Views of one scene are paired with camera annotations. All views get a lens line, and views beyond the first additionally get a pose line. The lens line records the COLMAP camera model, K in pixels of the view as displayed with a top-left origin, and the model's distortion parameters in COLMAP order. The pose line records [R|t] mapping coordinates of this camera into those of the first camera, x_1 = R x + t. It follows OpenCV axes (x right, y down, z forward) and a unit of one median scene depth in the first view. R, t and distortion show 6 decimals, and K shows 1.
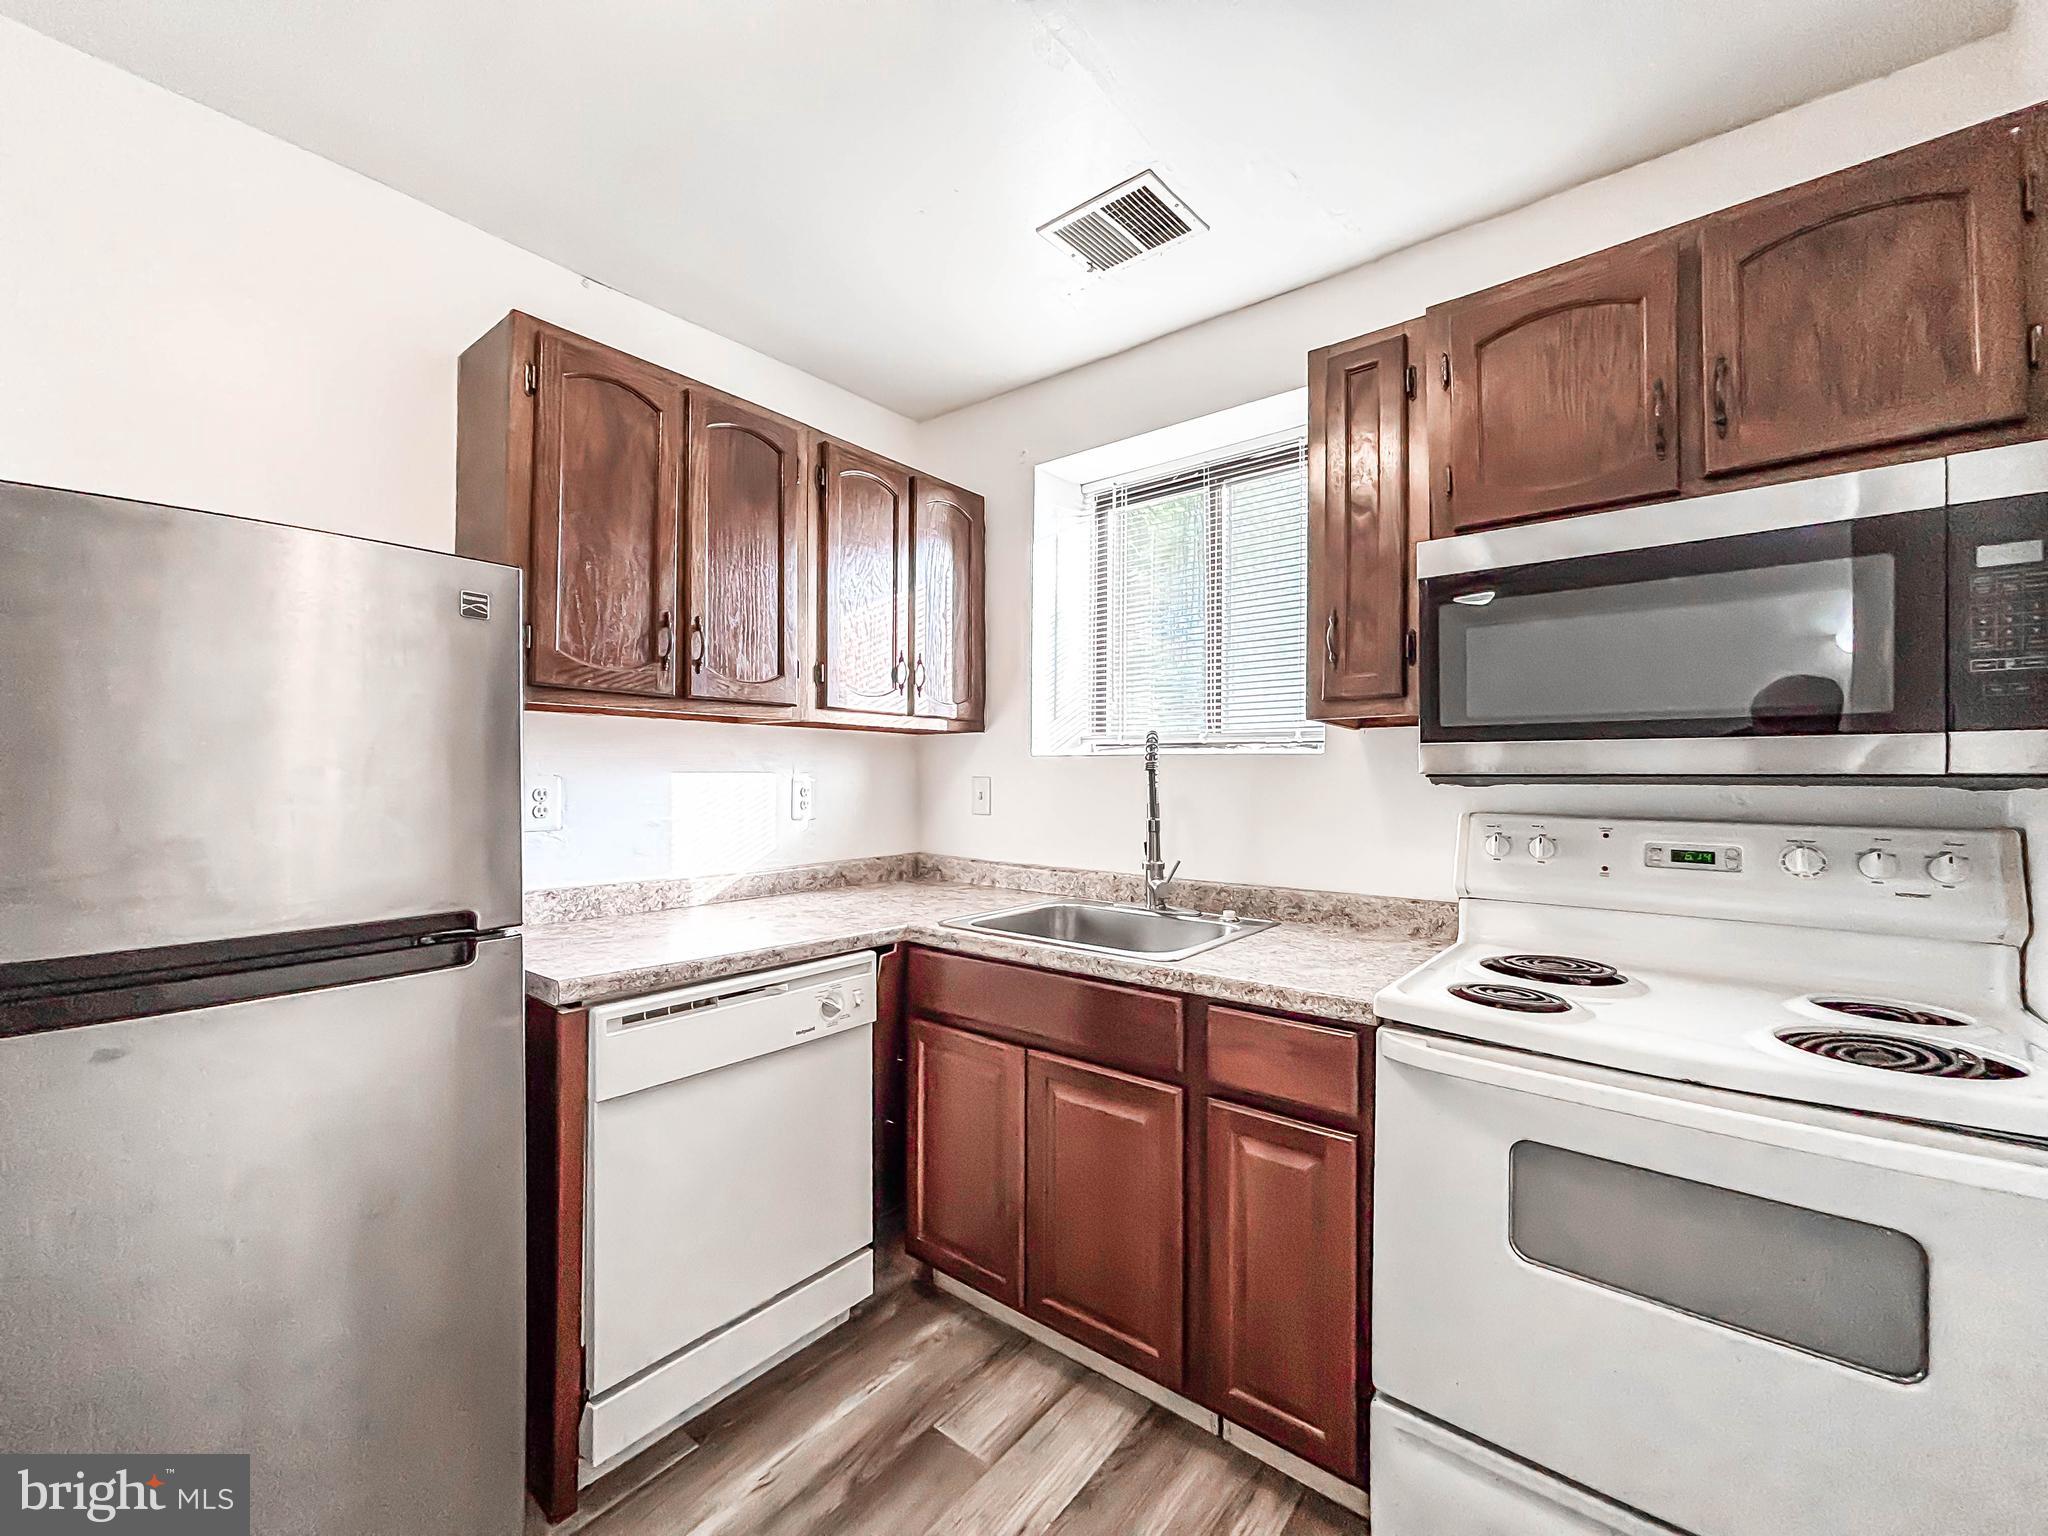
lens RADIAL K [[856.5, 0, 999.1], [0, 856.5, 782.1], [0, 0, 1]] dist [-0.003781, 0.001522]
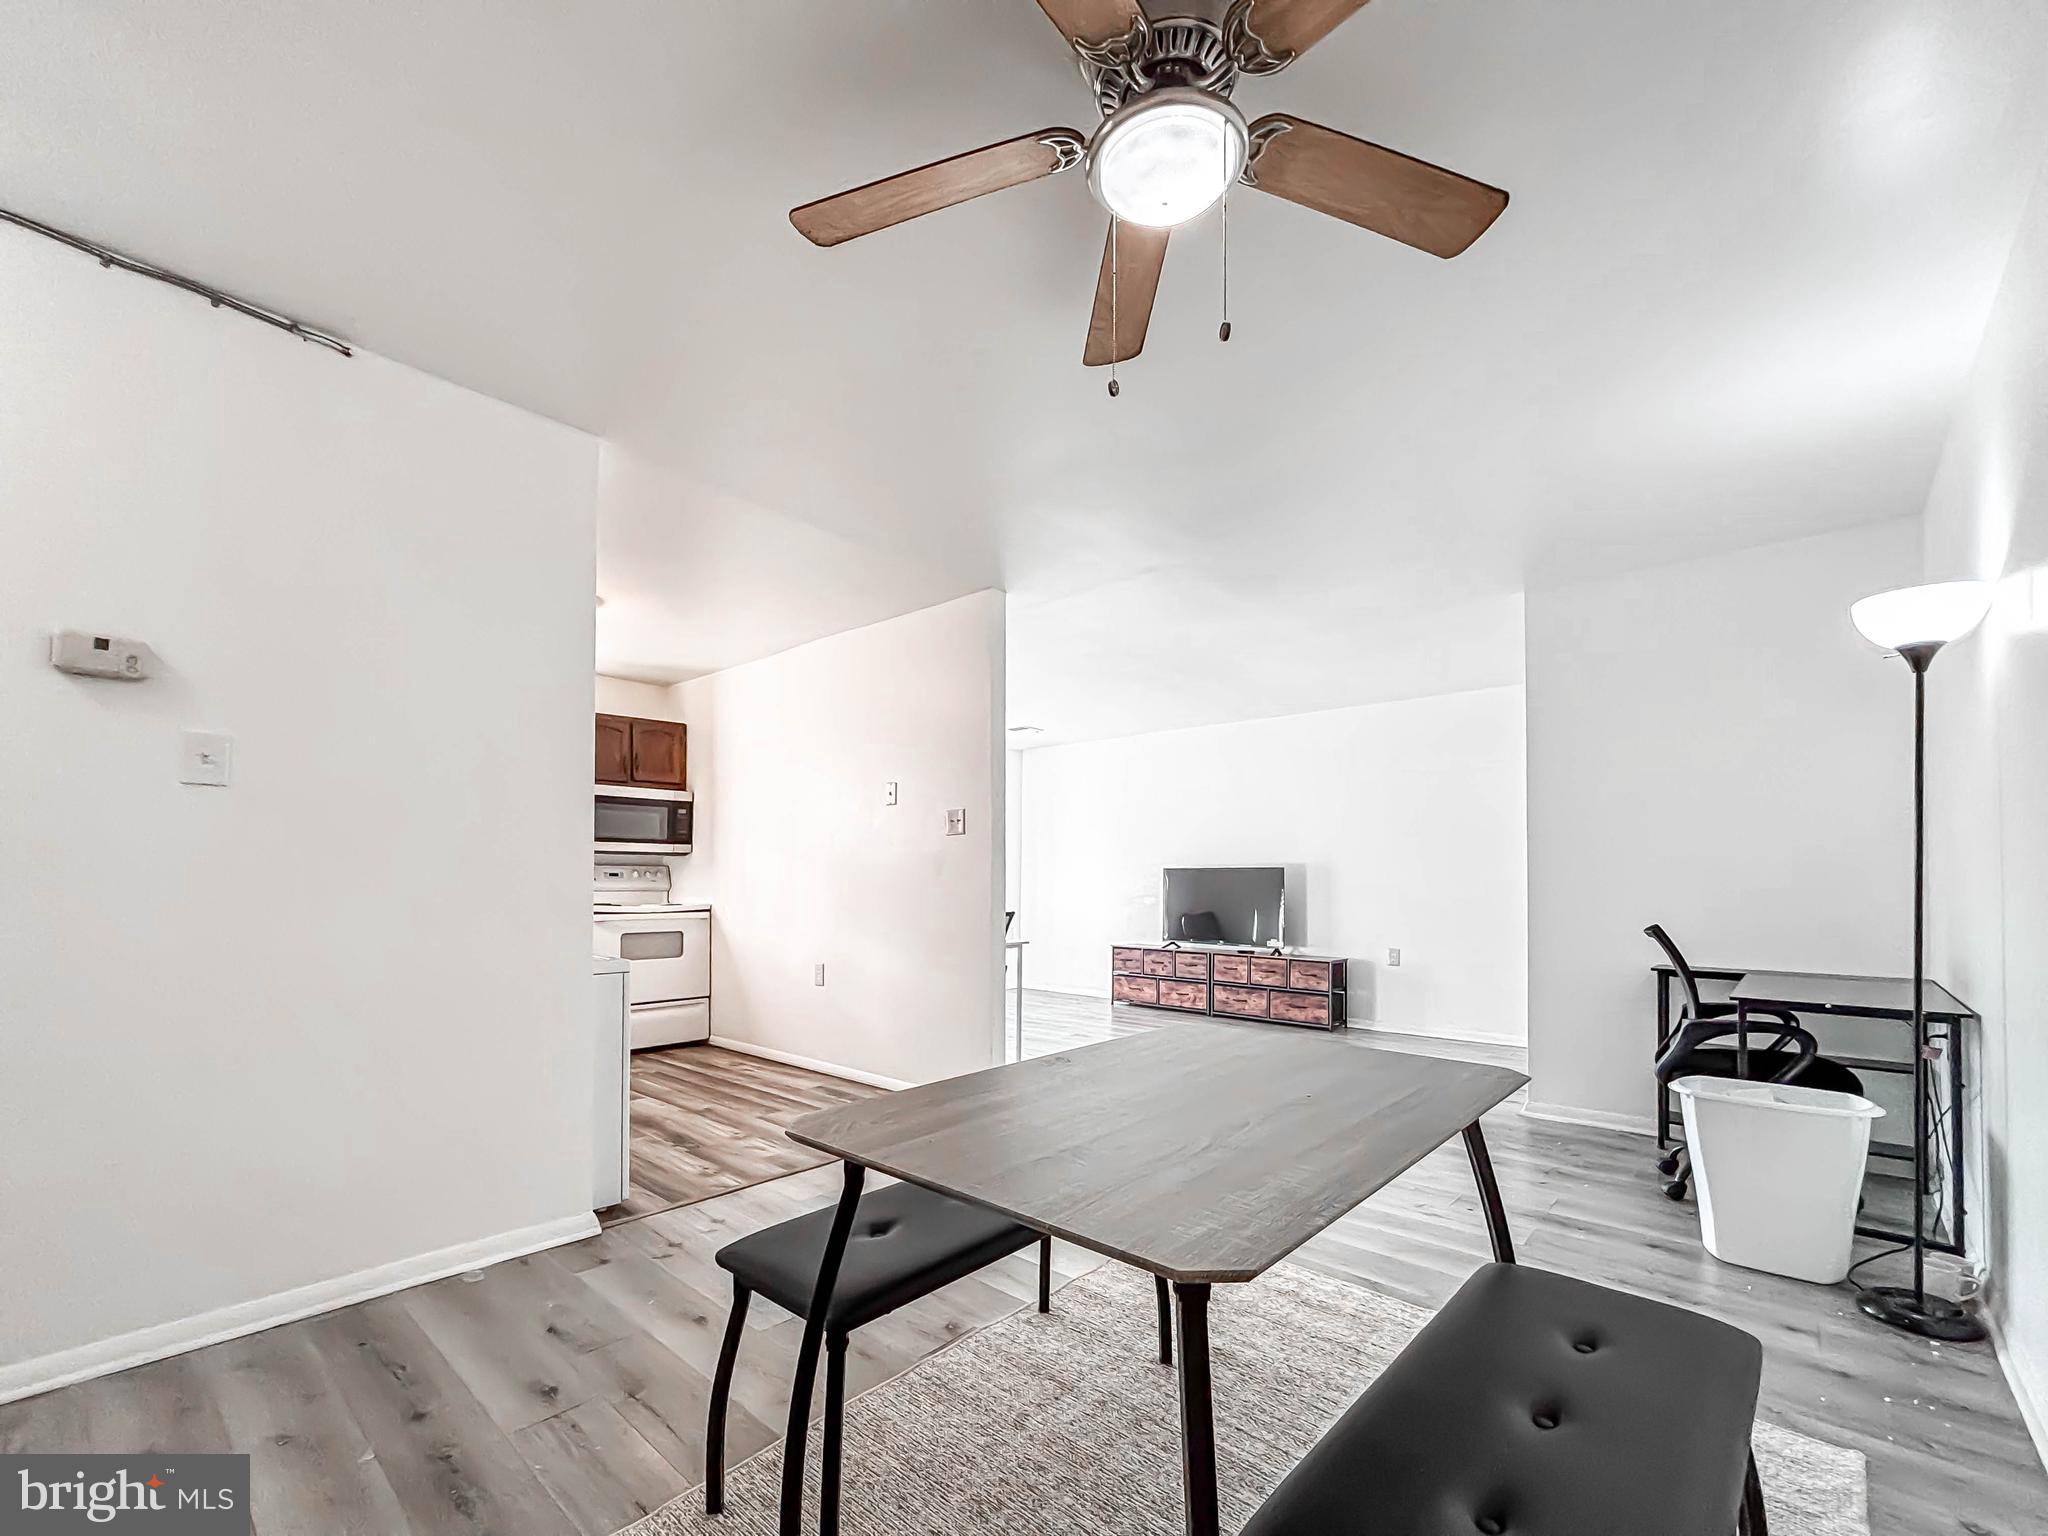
lens RADIAL K [[856.5, 0, 987.7], [0, 856.5, 864.6], [0, 0, 1]] dist [-0.003781, 0.001522]
pose [[0.077066, 0.011300, 0.996962, -2.473278], [0.001168, 0.999934, -0.011424, 0.080673], [-0.997025, 0.002044, 0.077048, -0.820024]]
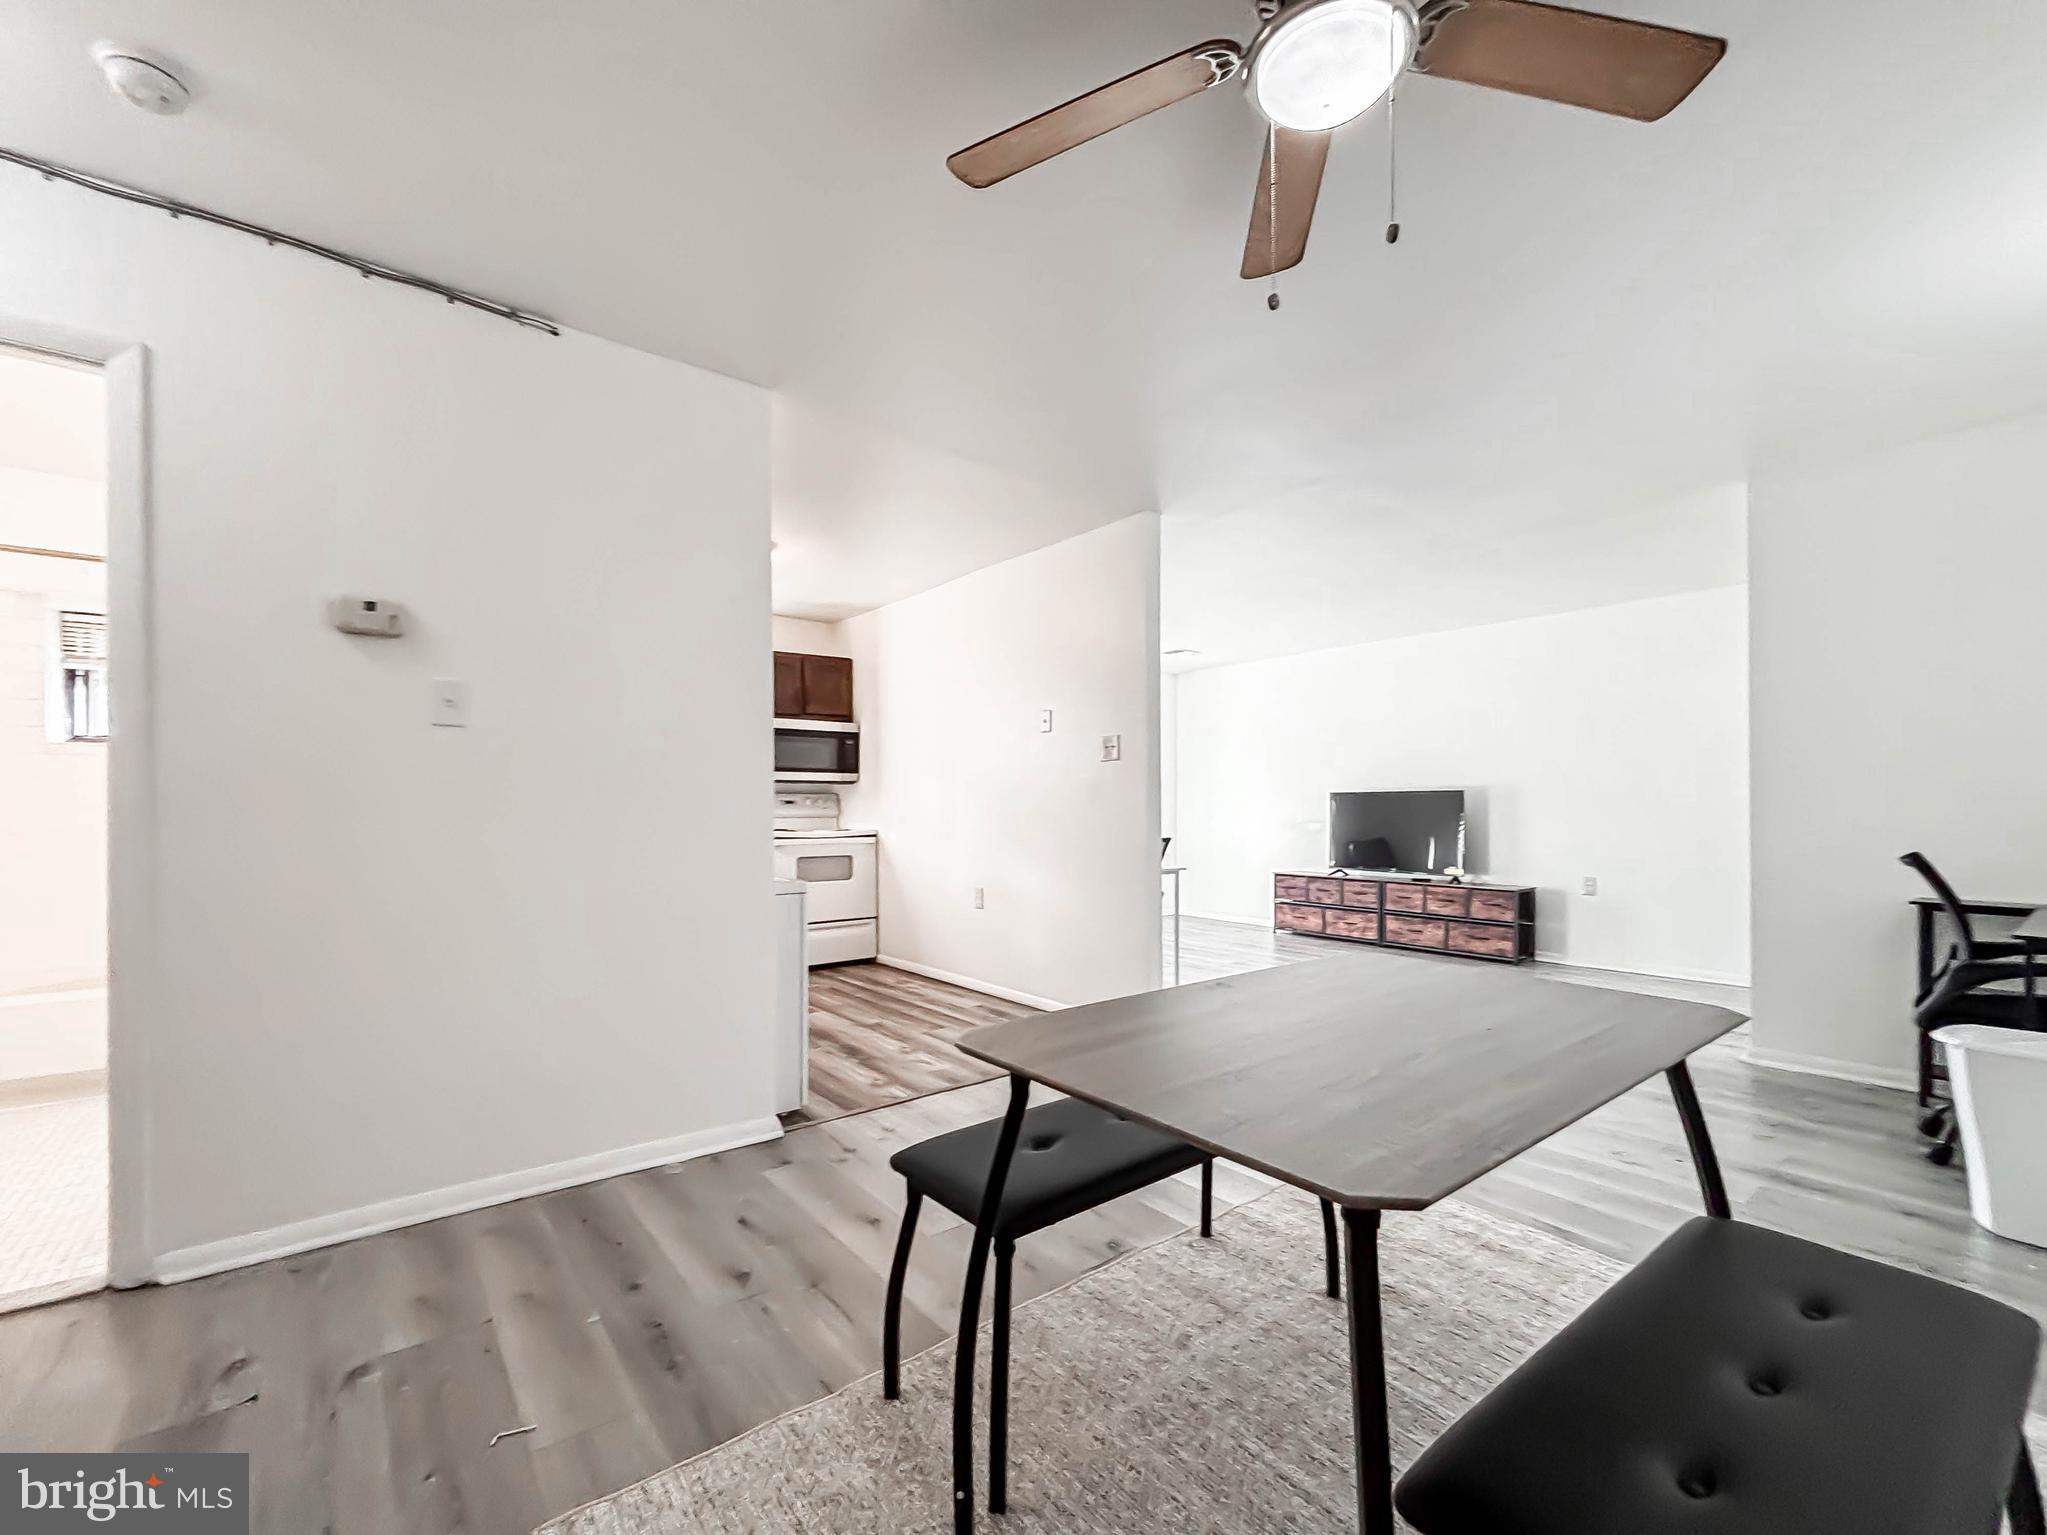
lens RADIAL K [[856.1, 0, 1007.2], [0, 856.1, 800.1], [0, 0, 1]] dist [-0.003781, 0.001522]
pose [[0.232641, -0.000854, 0.972562, -2.498676], [0.007545, 0.999971, -0.000926, 0.080678], [-0.972533, 0.007554, 0.232641, -0.817490]]
